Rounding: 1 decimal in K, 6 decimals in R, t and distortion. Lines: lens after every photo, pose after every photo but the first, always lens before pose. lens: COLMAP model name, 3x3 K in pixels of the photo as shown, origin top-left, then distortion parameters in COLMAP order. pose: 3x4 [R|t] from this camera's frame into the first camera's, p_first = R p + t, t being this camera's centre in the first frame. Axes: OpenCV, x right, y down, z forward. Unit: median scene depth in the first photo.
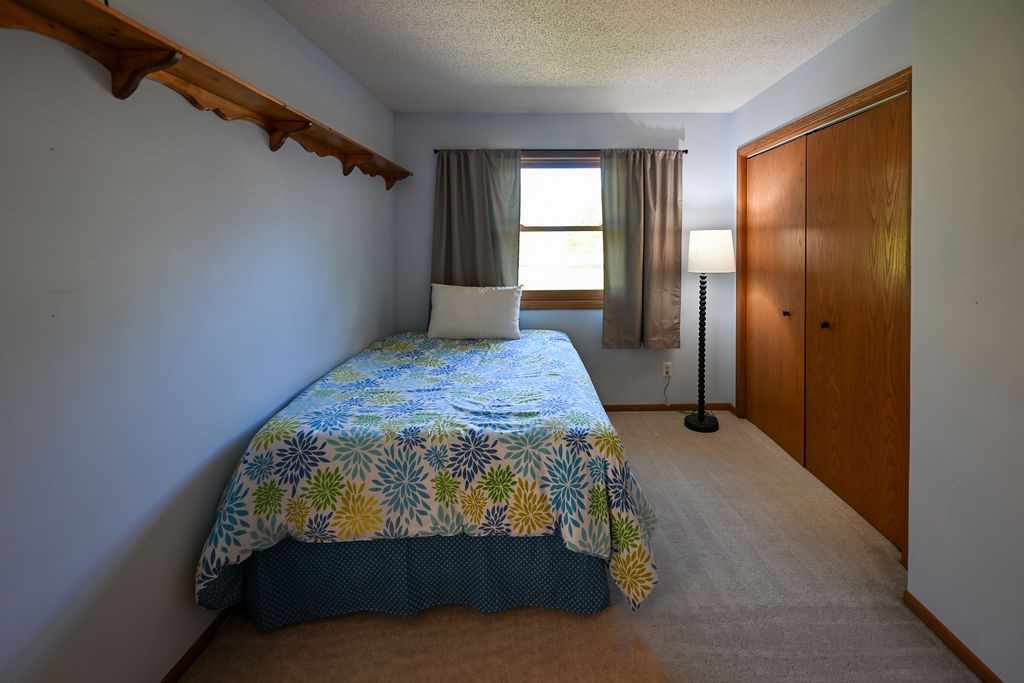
lens RADIAL K [[436.6, 0, 517.7], [0, 436.6, 254.9], [0, 0, 1]] dist [-0.001047, 0.000650]
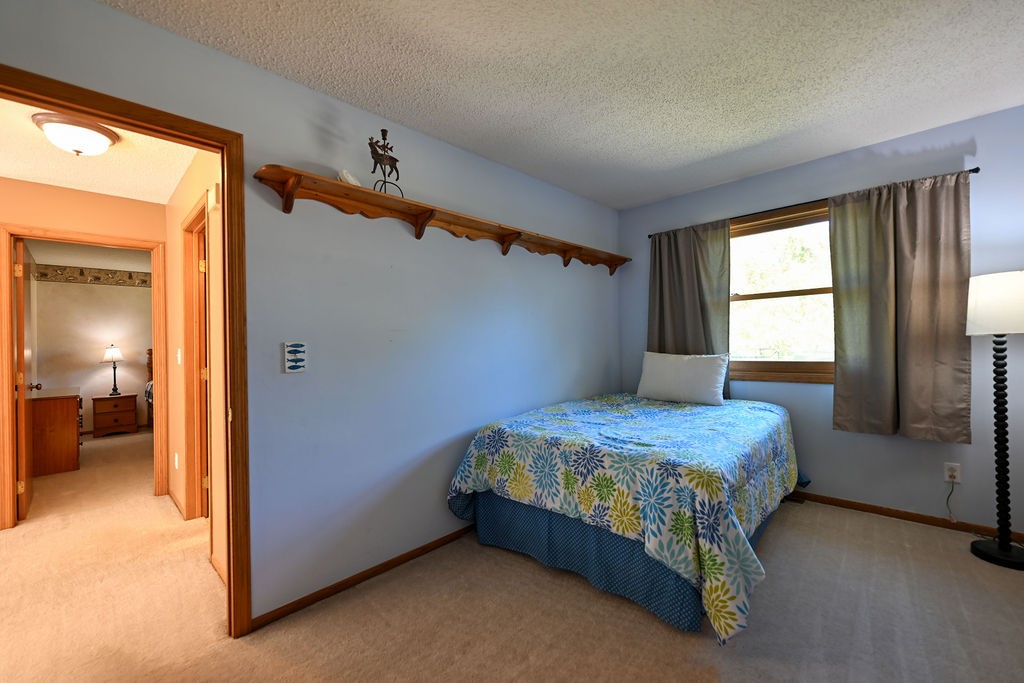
lens RADIAL K [[411.0, 0, 505.4], [0, 411.0, 341.4], [0, 0, 1]] dist [0.000940, -0.000807]
pose [[0.702684, -0.011653, -0.711406, 0.601424], [-0.007971, 0.999674, -0.024249, 0.130608], [0.711457, 0.022710, 0.702363, -0.049073]]
